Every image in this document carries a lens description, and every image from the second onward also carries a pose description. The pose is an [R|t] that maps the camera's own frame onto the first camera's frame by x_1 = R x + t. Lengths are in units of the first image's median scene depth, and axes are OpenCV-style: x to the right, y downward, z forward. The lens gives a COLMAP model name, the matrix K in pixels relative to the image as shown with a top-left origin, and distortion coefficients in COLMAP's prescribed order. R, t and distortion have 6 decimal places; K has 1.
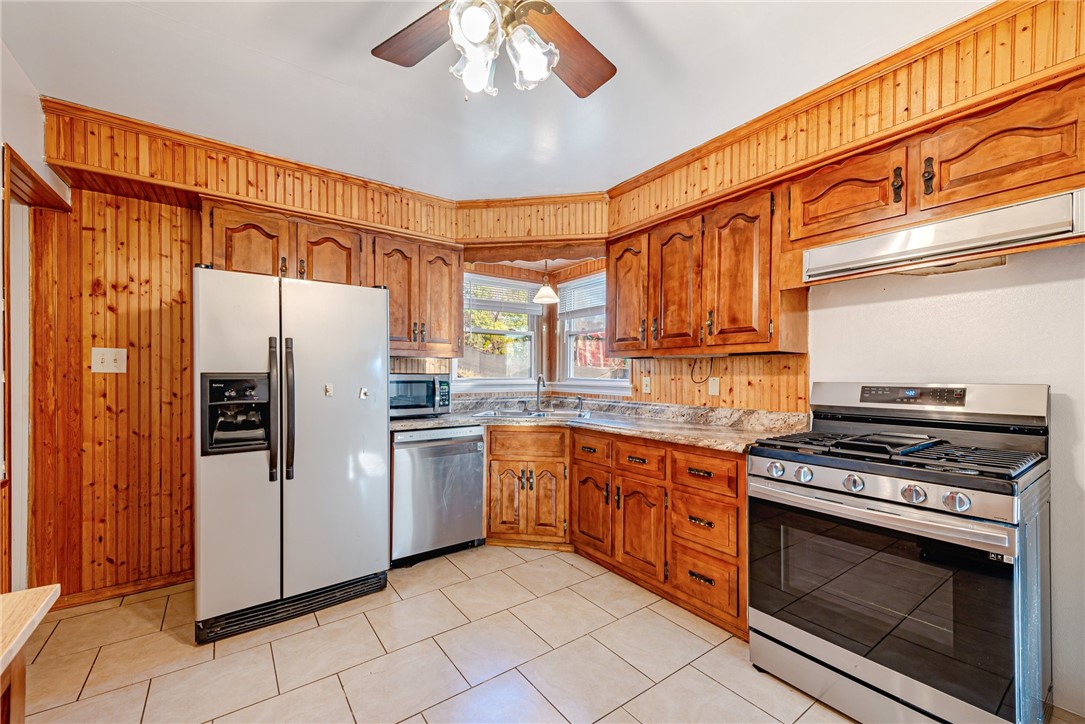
lens RADIAL K [[435.8, 0, 543.2], [0, 435.8, 374.4], [0, 0, 1]] dist [0.011894, -0.000194]
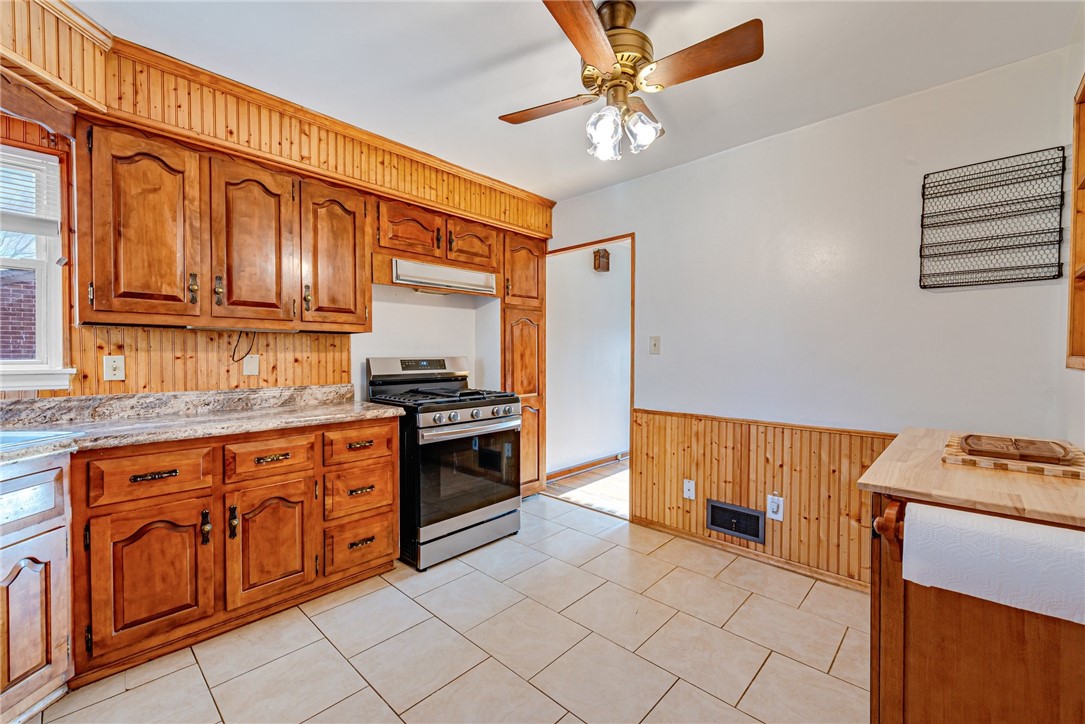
lens RADIAL K [[449.1, 0, 541.6], [0, 449.1, 360.0], [0, 0, 1]] dist [0.001512, 0.000171]
pose [[-0.185796, -0.017340, 0.982435, -0.680123], [-0.002826, 0.999850, 0.017113, 0.000534], [-0.982584, 0.000404, -0.185817, 0.667490]]
